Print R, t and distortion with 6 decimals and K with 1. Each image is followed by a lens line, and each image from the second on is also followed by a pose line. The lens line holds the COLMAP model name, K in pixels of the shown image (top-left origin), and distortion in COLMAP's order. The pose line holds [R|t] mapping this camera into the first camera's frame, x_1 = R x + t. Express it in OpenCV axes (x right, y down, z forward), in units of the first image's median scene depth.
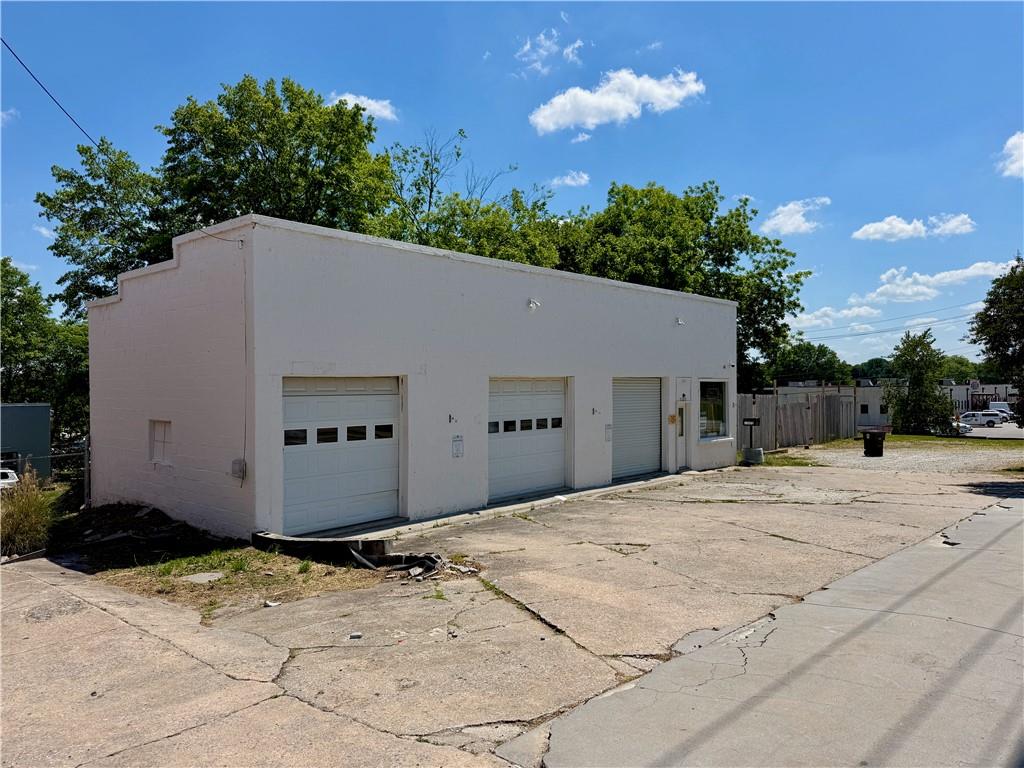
lens RADIAL K [[714.8, 0, 507.2], [0, 714.8, 381.5], [0, 0, 1]] dist [0.074128, -0.117434]
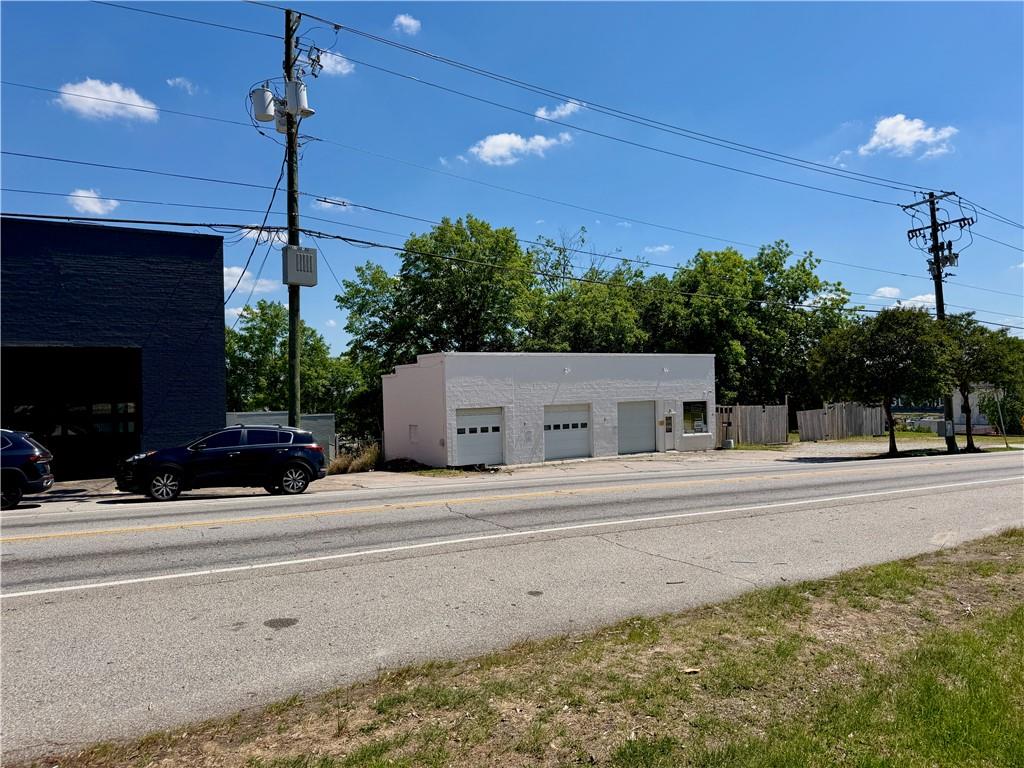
lens RADIAL K [[720.7, 0, 516.4], [0, 720.7, 375.1], [0, 0, 1]] dist [0.093799, -0.132583]
pose [[0.964947, -0.021739, -0.261543, 0.363520], [0.019173, 0.999740, -0.012362, -0.056110], [0.261744, 0.006915, 0.965113, -0.915410]]
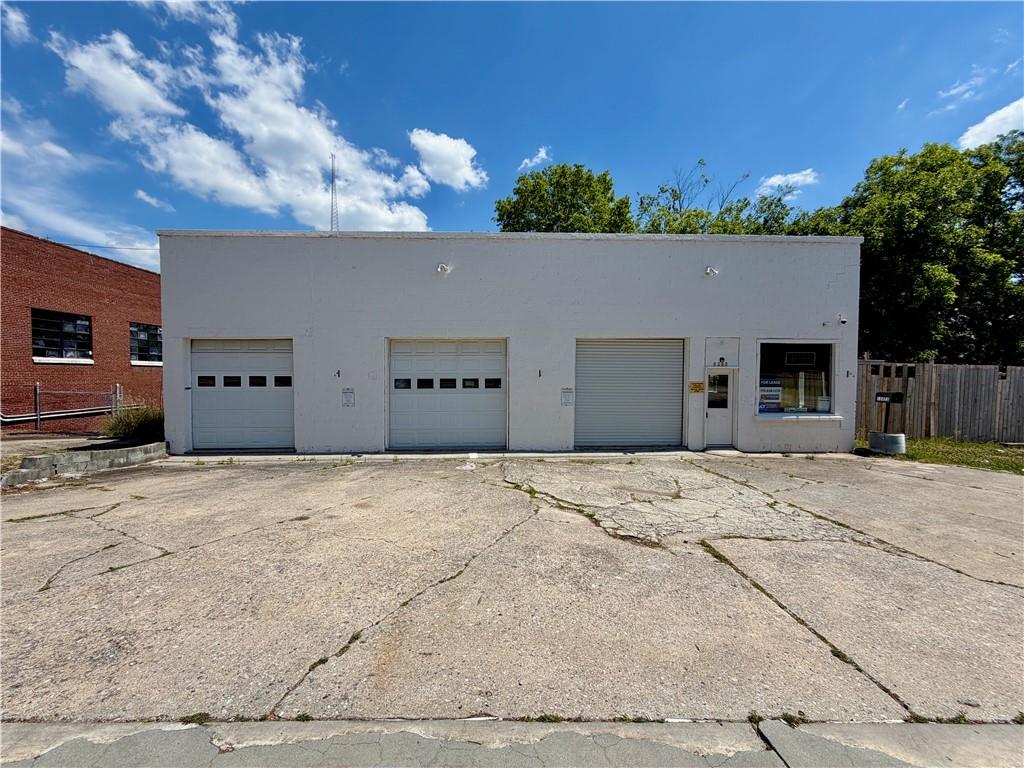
lens RADIAL K [[409.5, 0, 512.0], [0, 409.5, 384.0], [0, 0, 1]] dist [0.000118, -0.000080]
pose [[0.707105, 0.027358, -0.706579, 0.423932], [0.000033, 0.999250, 0.038724, 0.030160], [0.707109, -0.027405, 0.706574, 0.502727]]
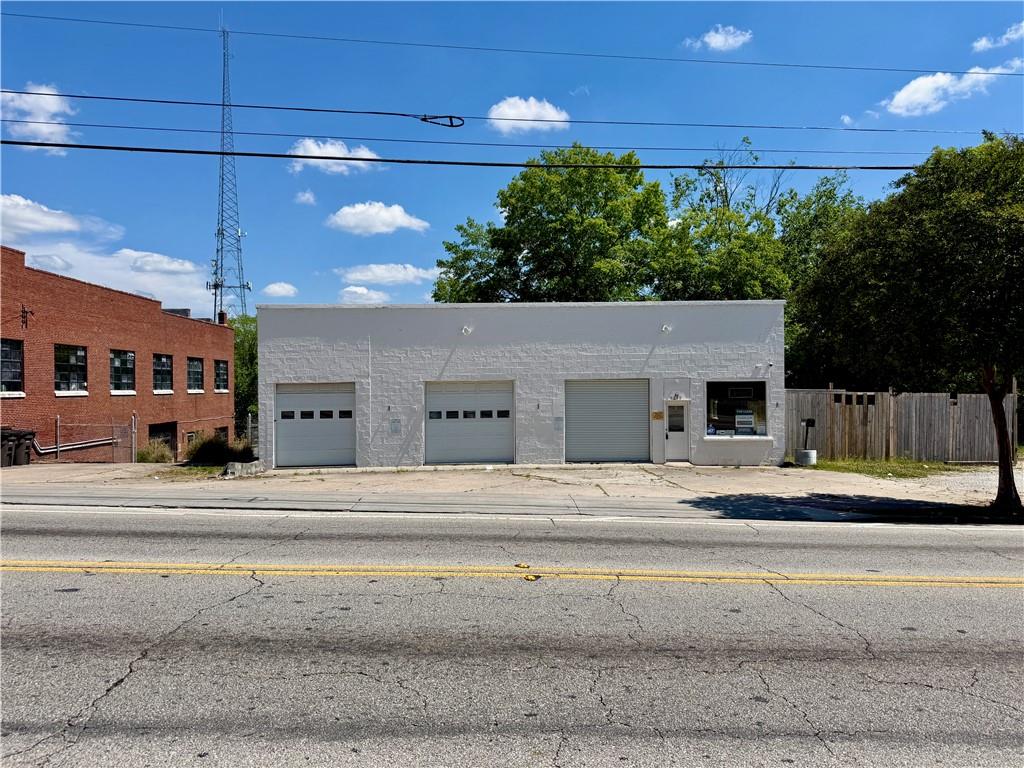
lens RADIAL K [[720.7, 0, 516.4], [0, 720.7, 375.1], [0, 0, 1]] dist [0.093799, -0.132583]
pose [[0.699282, -0.006901, -0.714812, 0.895023], [0.010160, 0.999948, 0.000285, -0.013859], [0.714773, -0.007461, 0.699316, 0.047658]]
